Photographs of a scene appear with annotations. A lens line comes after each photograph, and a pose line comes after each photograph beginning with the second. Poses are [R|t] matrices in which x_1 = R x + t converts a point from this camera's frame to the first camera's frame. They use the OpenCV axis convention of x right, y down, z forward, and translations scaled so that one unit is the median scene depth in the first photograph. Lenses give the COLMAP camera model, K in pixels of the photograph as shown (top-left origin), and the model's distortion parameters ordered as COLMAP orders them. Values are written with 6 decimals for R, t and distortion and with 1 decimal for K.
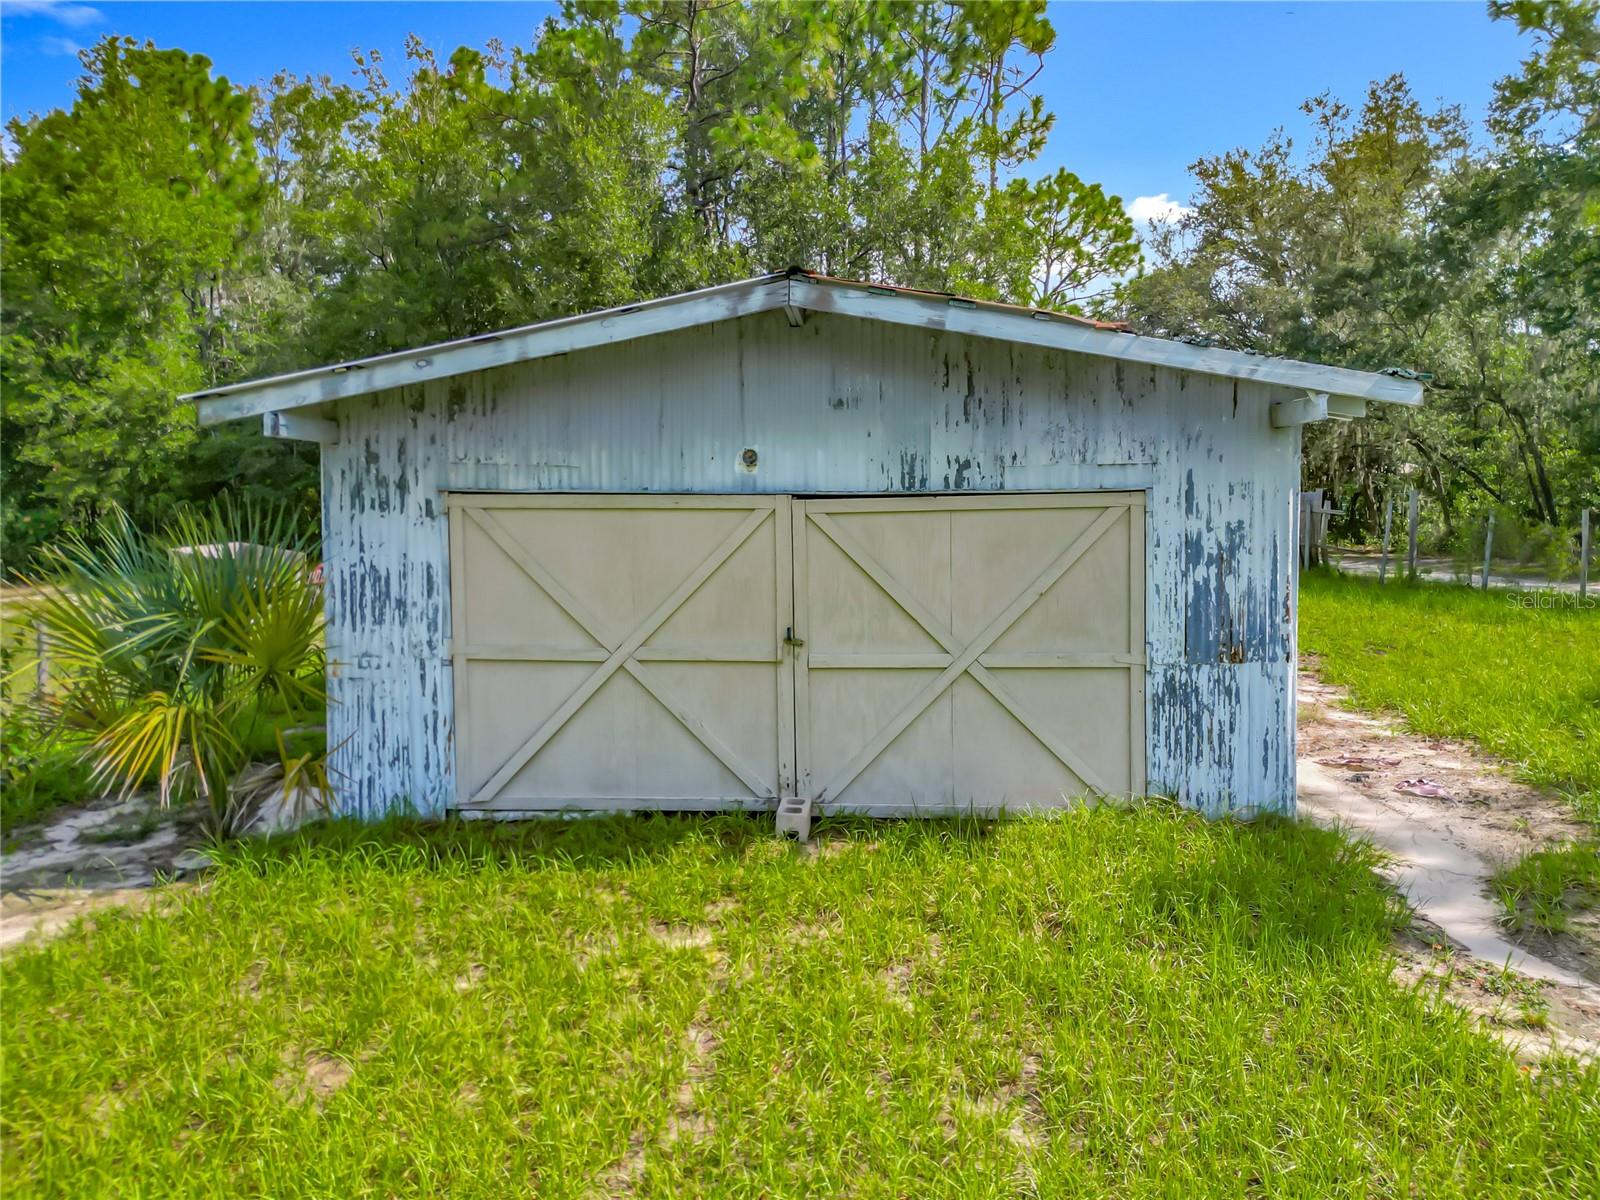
lens RADIAL K [[1148.1, 0, 788.1], [0, 1148.1, 601.4], [0, 0, 1]] dist [0.066955, -0.072181]
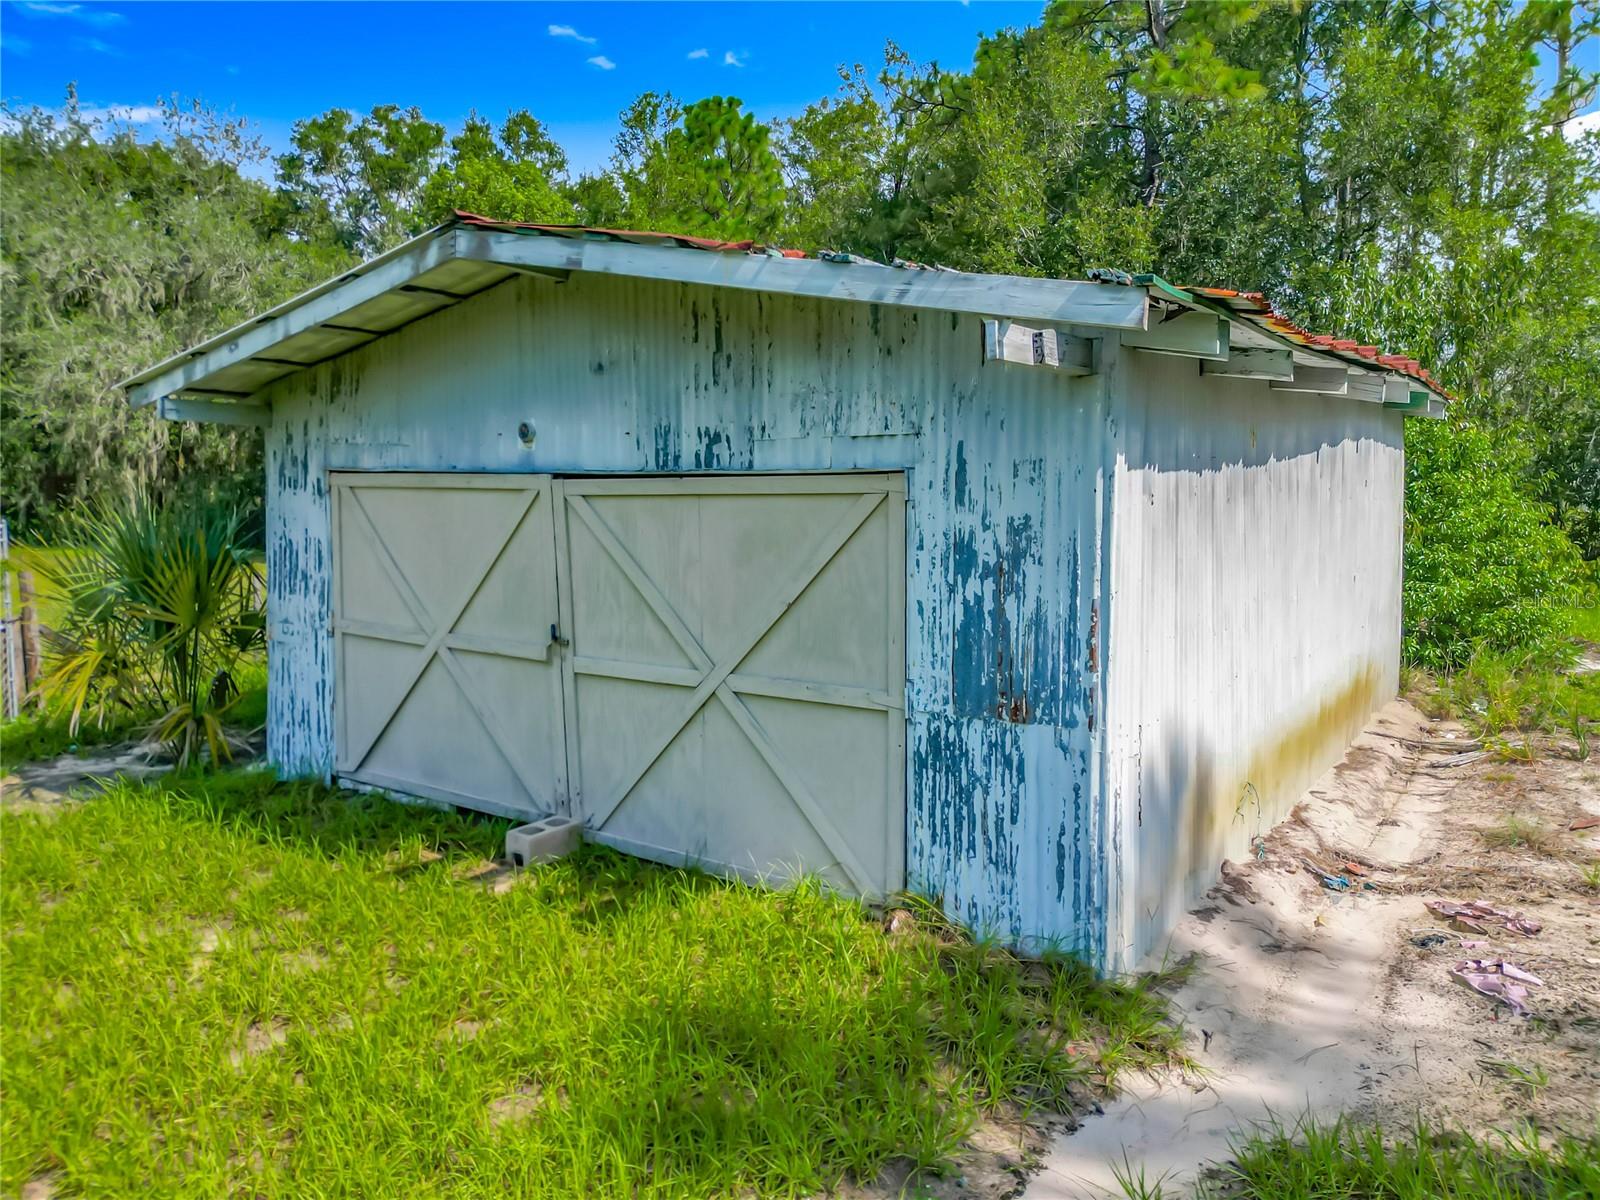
lens RADIAL K [[1148.1, 0, 802.8], [0, 1148.1, 593.3], [0, 0, 1]] dist [0.066955, -0.072181]
pose [[0.844003, 0.058534, -0.533135, 0.639640], [-0.062284, 0.997998, 0.010970, -0.022980], [0.532710, 0.023947, 0.845959, 0.352428]]
